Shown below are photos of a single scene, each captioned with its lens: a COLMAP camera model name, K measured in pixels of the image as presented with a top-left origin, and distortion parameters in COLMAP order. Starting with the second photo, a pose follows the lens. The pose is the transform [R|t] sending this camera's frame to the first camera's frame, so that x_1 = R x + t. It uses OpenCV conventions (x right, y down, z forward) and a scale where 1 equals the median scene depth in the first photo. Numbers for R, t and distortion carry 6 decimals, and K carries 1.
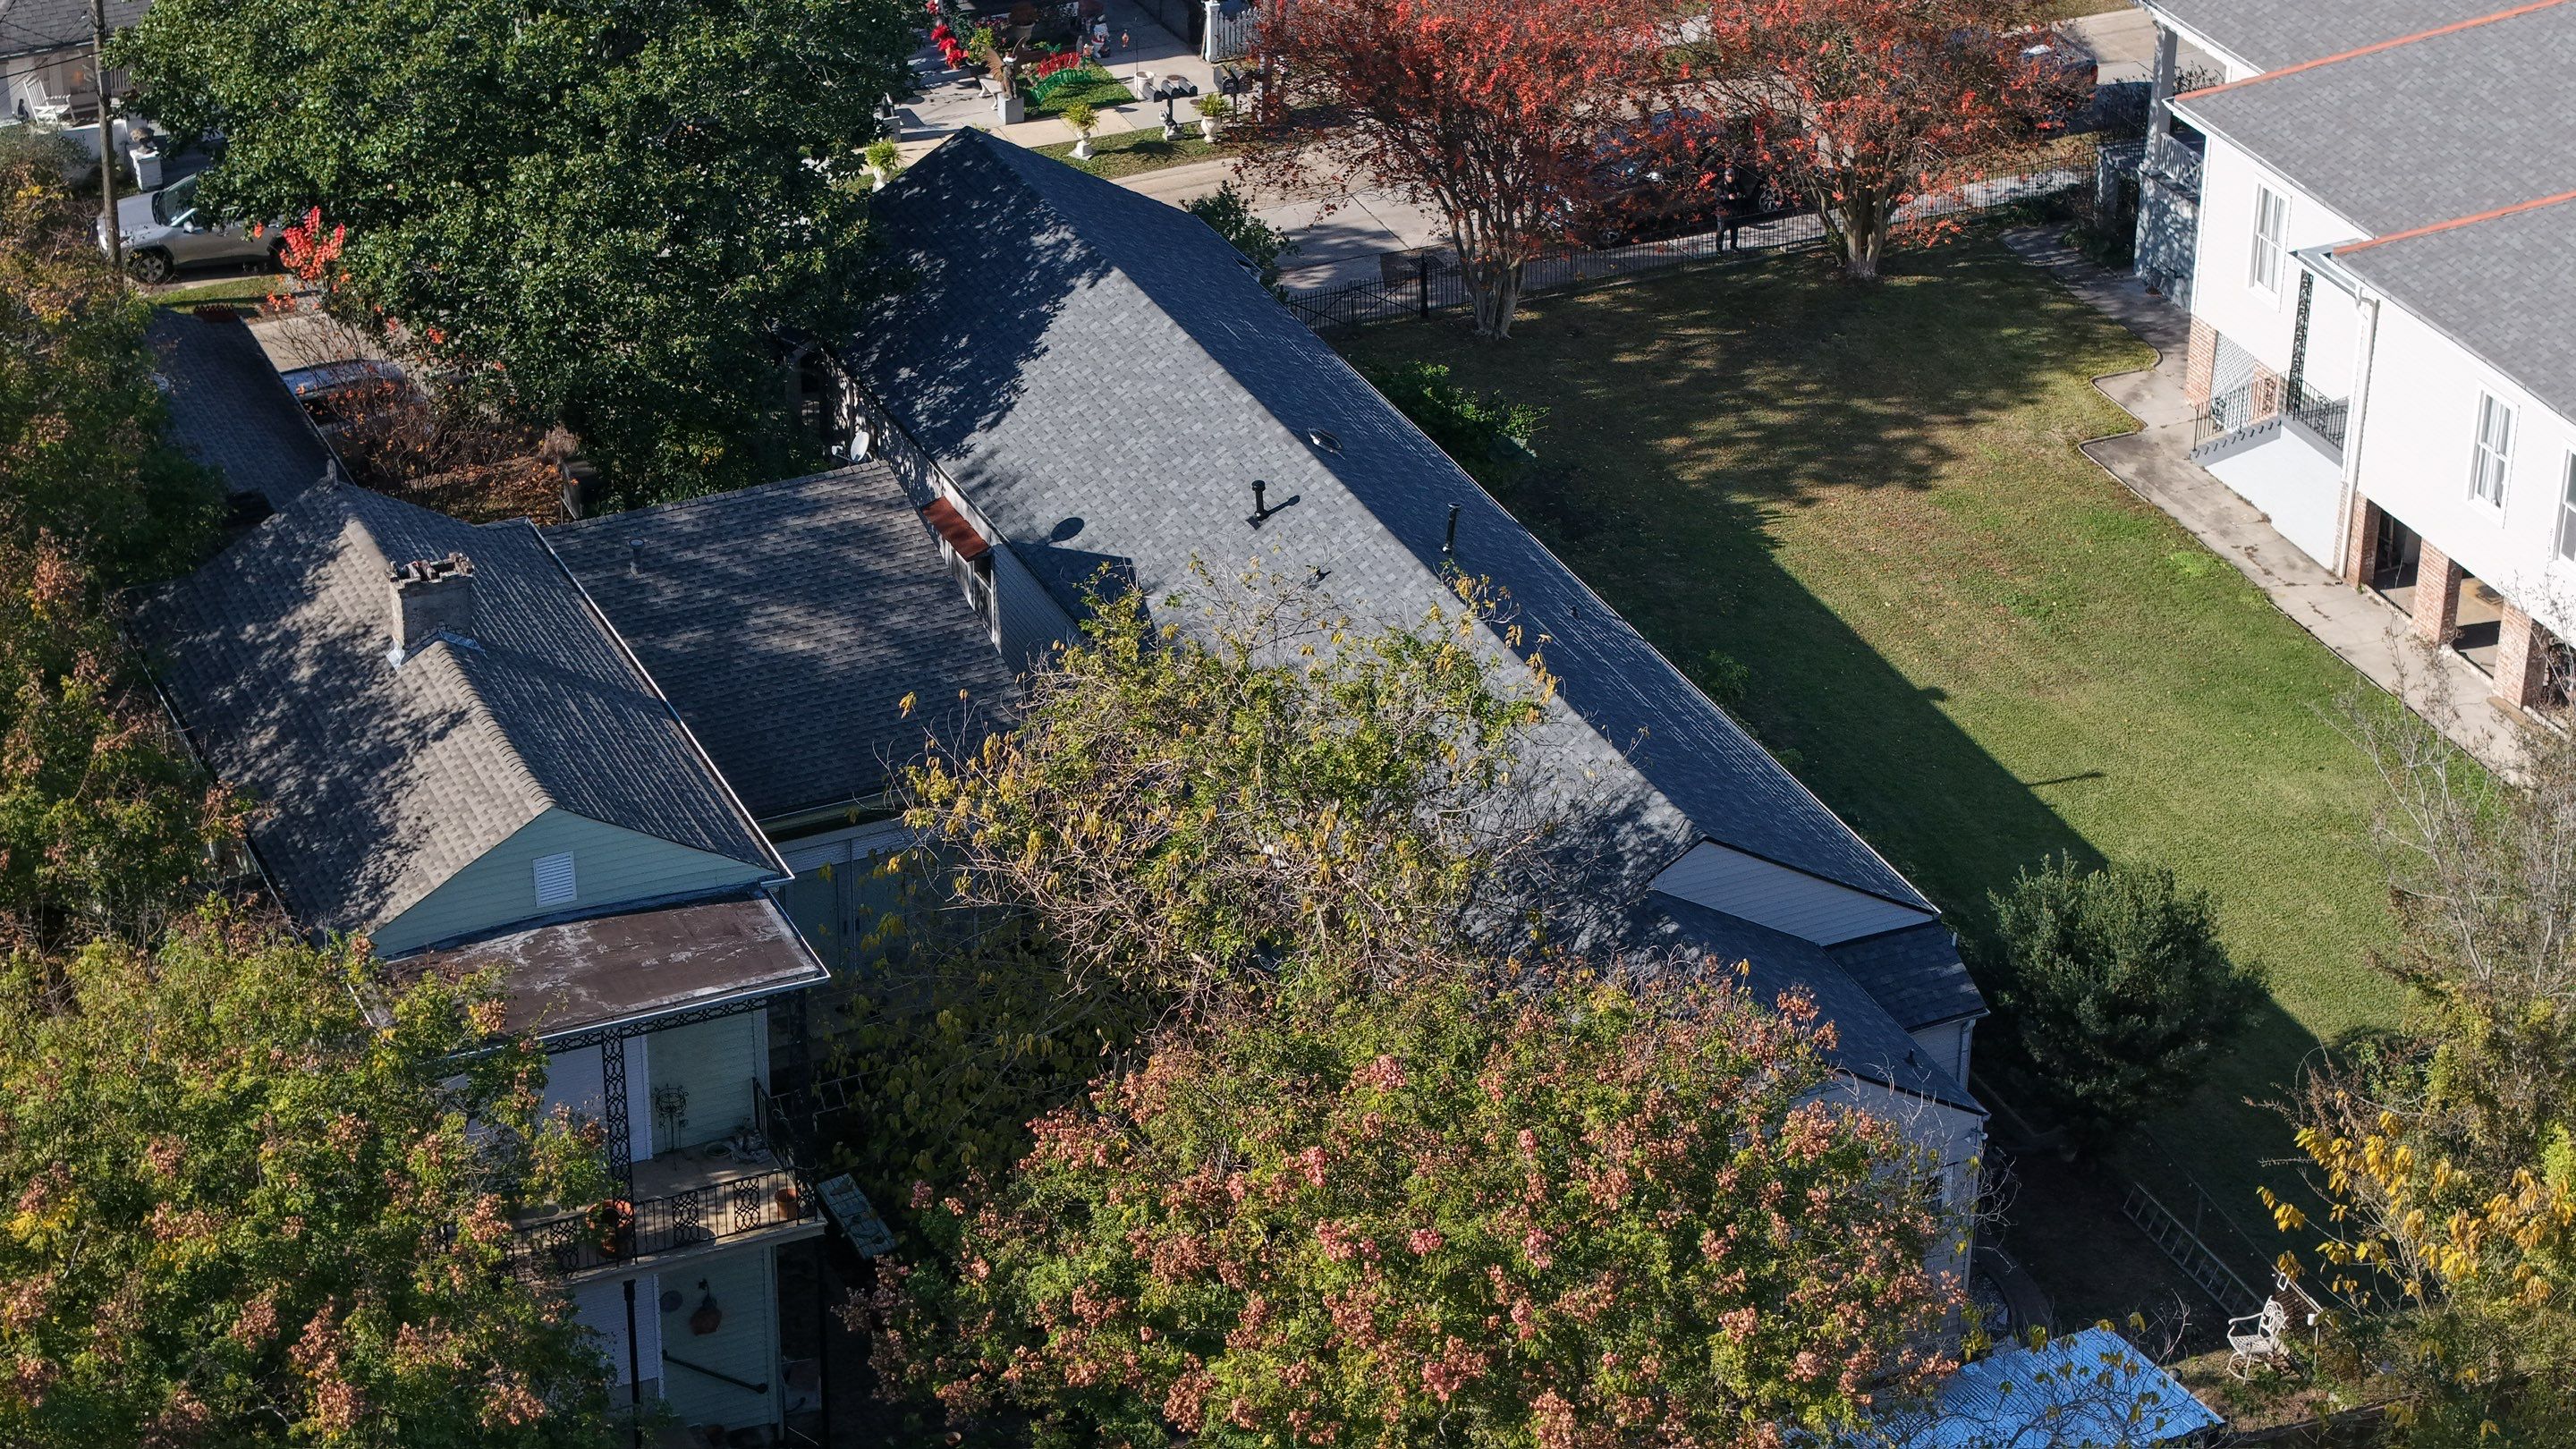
lens RADIAL K [[5447.3, 0, 1288.0], [0, 5447.3, 724.5], [0, 0, 1]] dist [-0.216092, 1.059580]
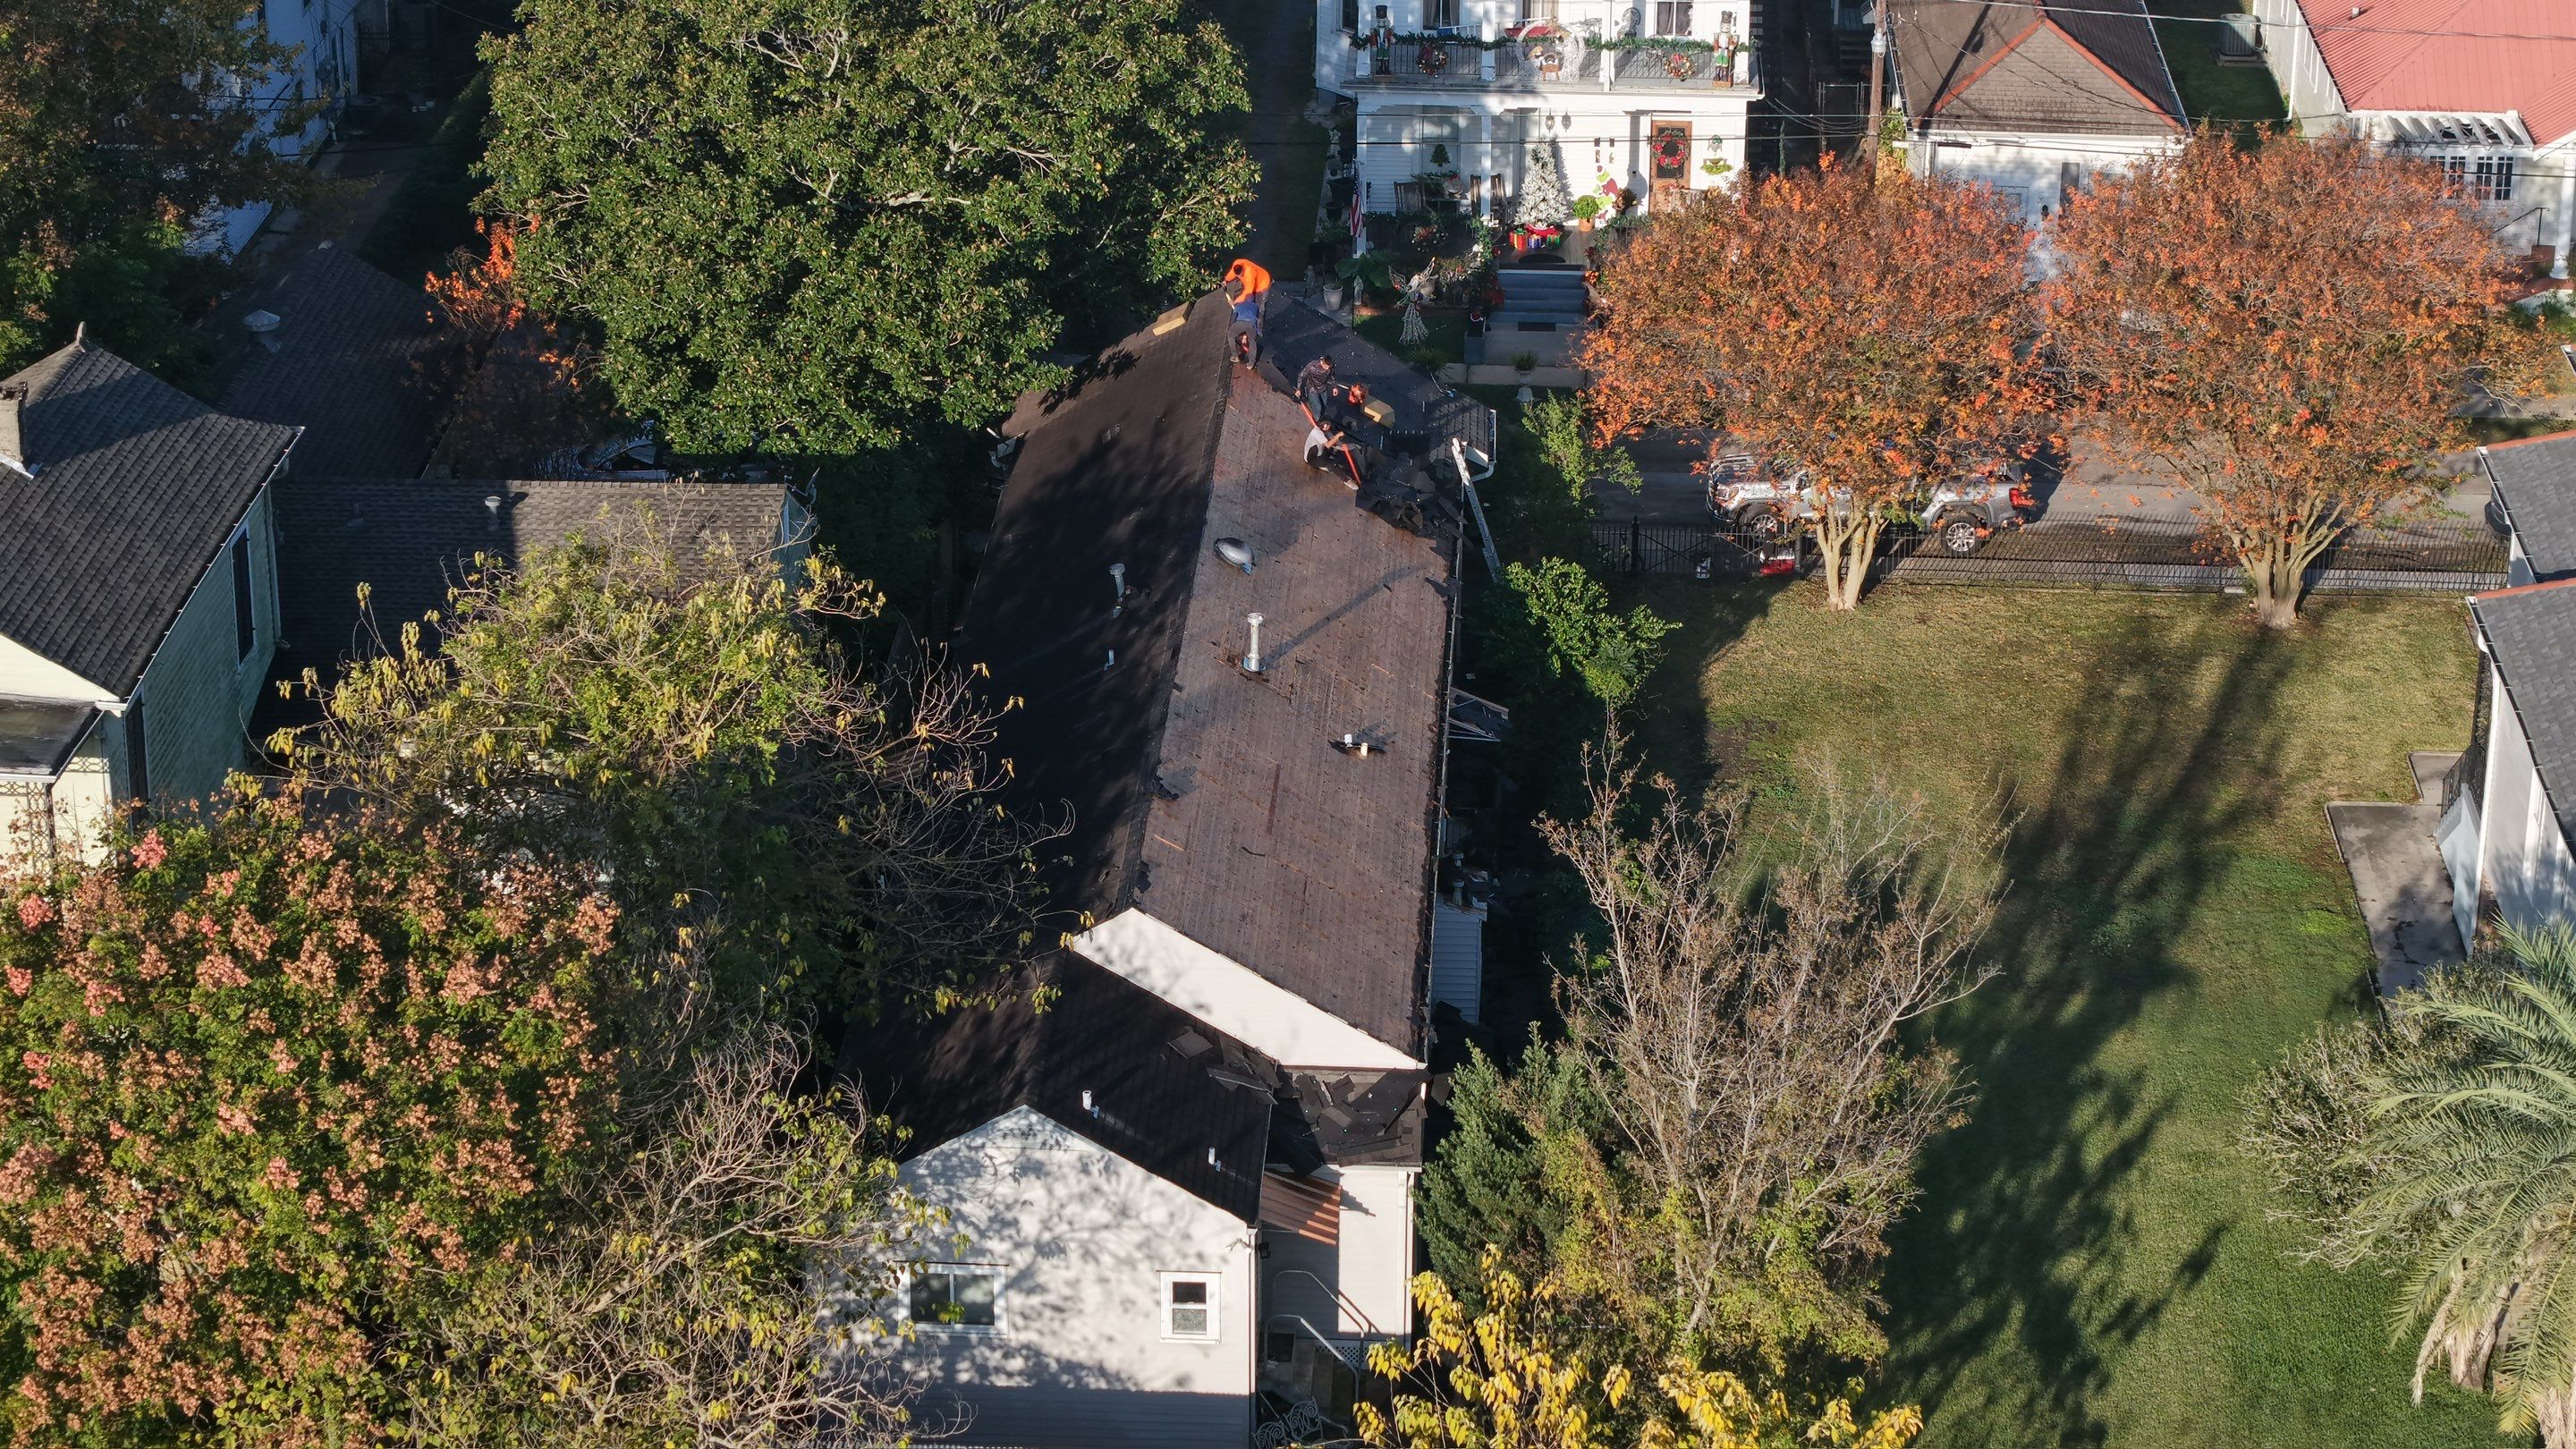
lens RADIAL K [[5447.3, 0, 1288.0], [0, 5447.3, 724.5], [0, 0, 1]] dist [-0.216092, 1.059580]
pose [[0.889793, 0.177821, -0.420294, 0.427084], [-0.223446, 0.972775, -0.061483, 0.036055], [0.397919, 0.148621, 0.905302, 0.109339]]
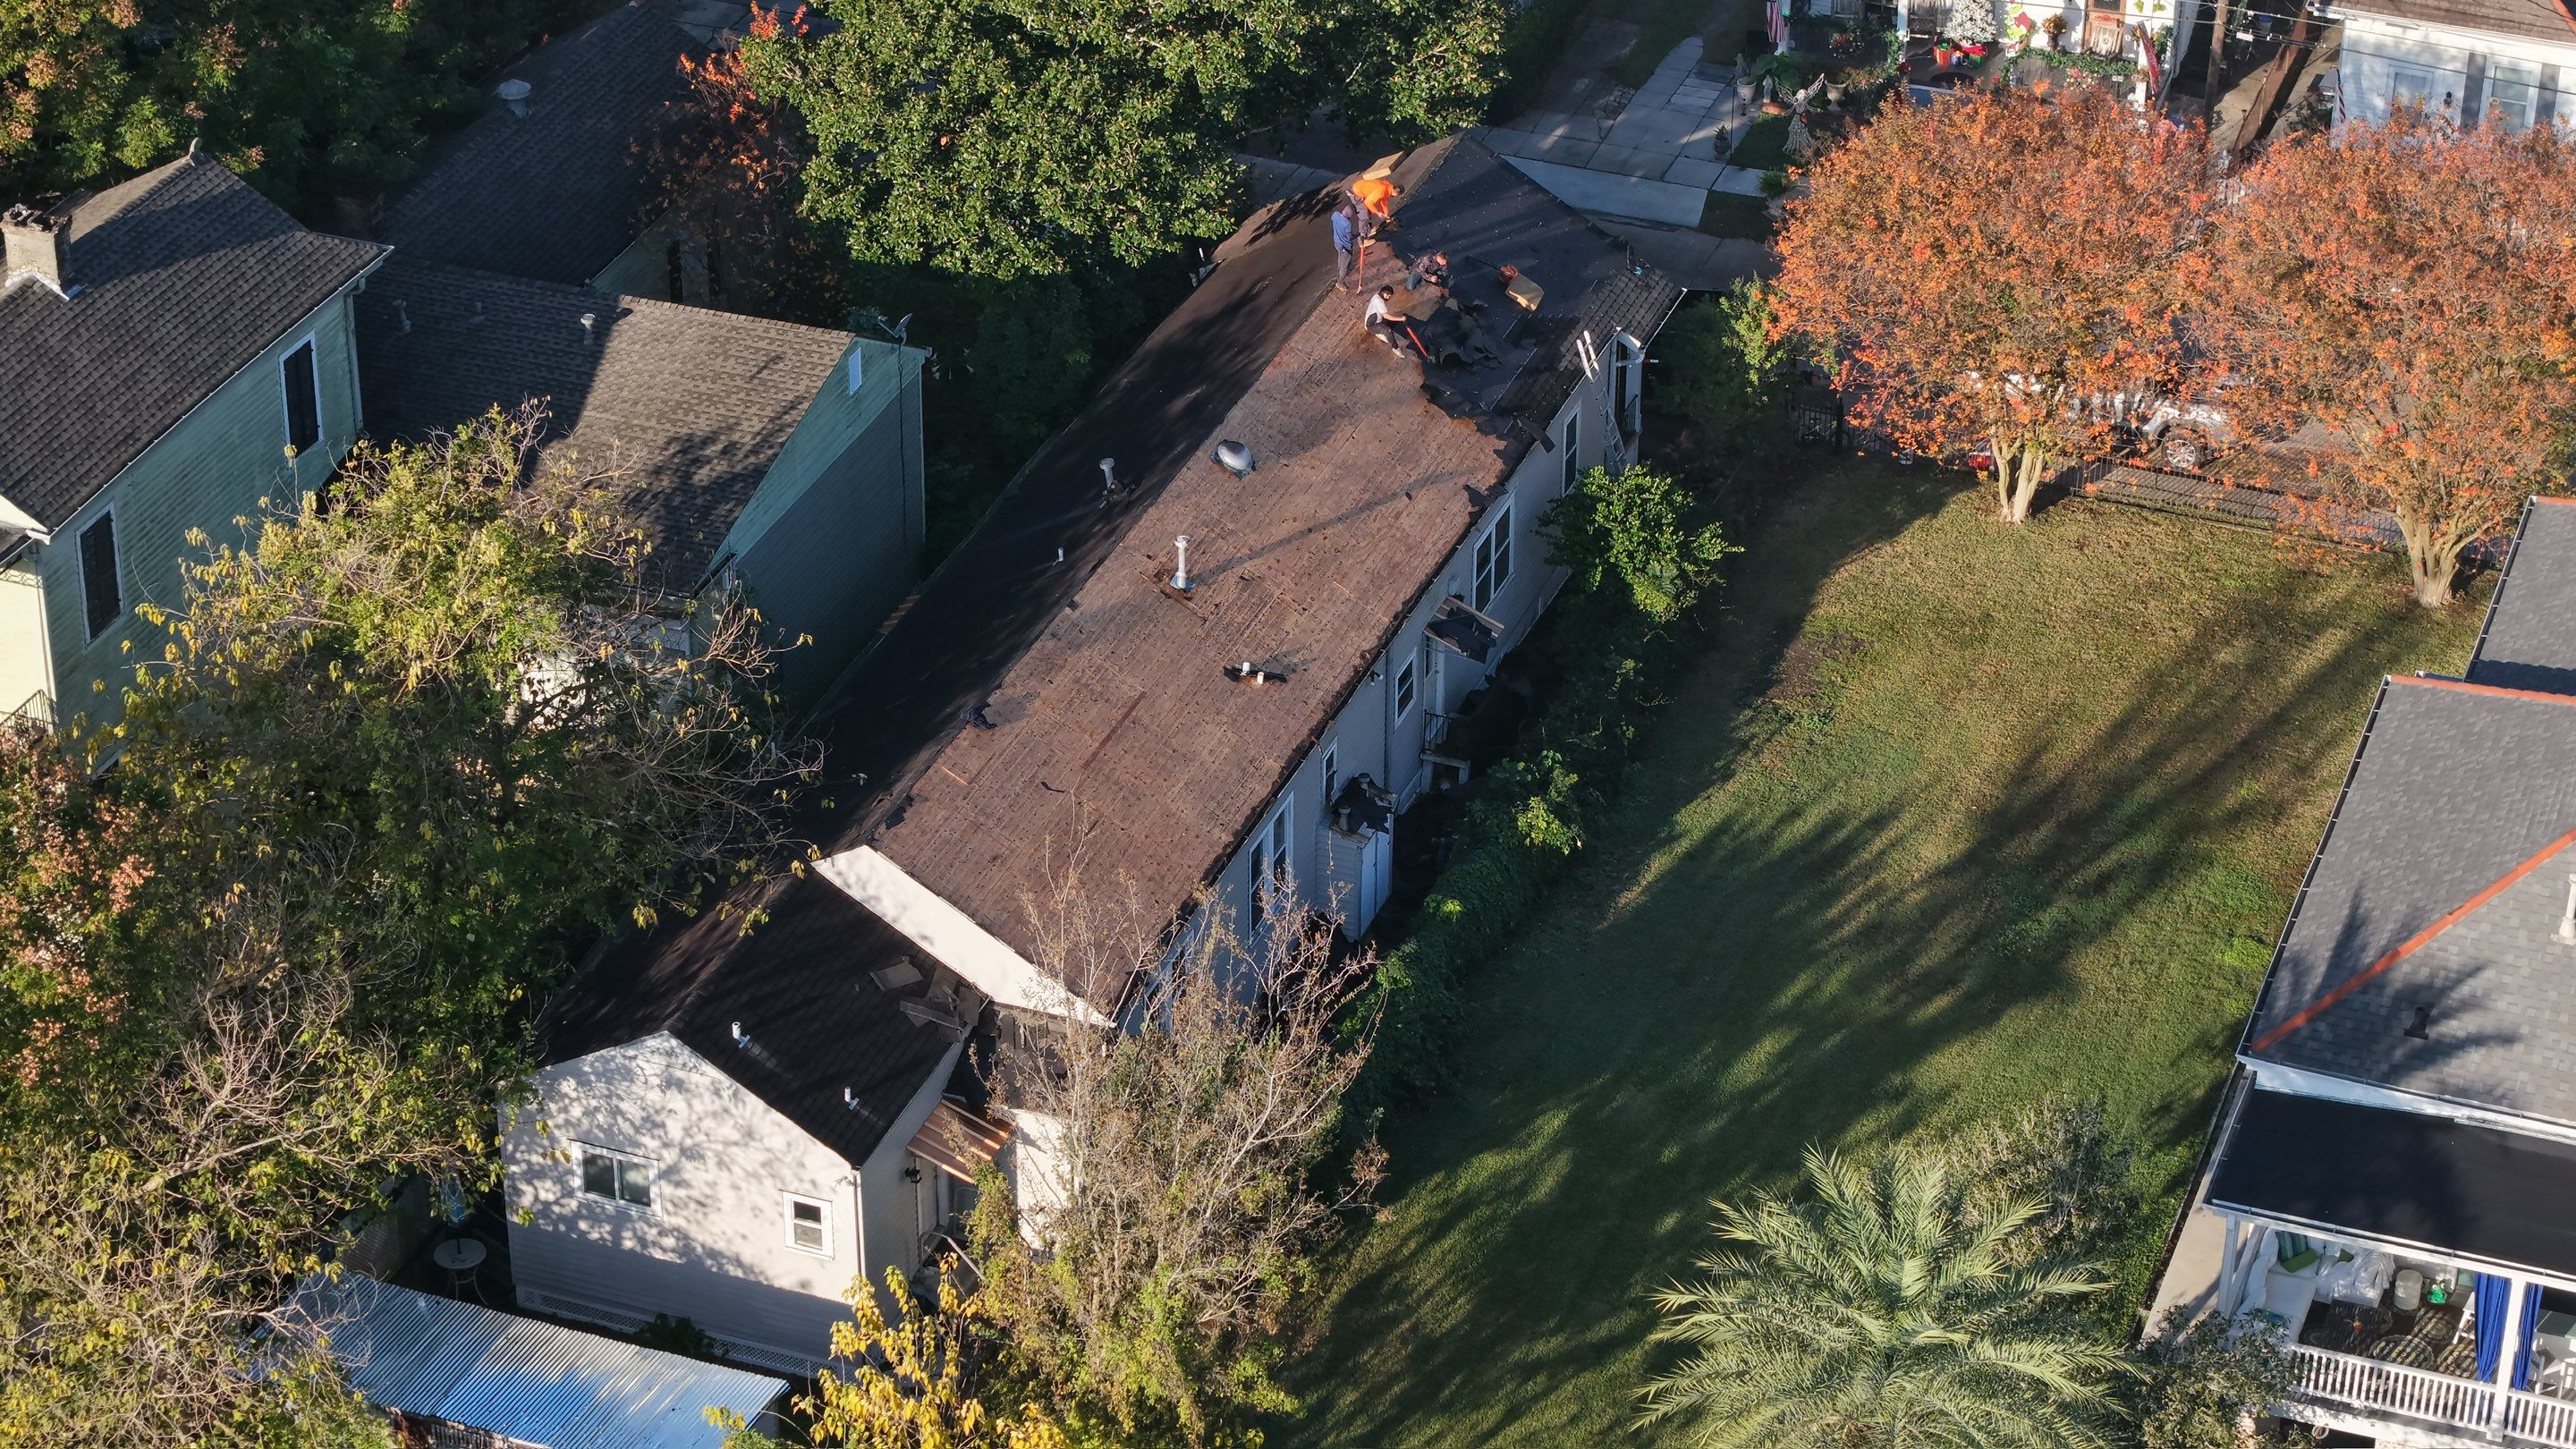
lens RADIAL K [[5447.3, 0, 1288.0], [0, 5447.3, 724.5], [0, 0, 1]] dist [-0.216092, 1.059580]
pose [[0.713237, 0.357584, -0.602848, 0.655968], [-0.346184, 0.927568, 0.140620, -0.153260], [0.609466, 0.108401, 0.785366, 0.177264]]
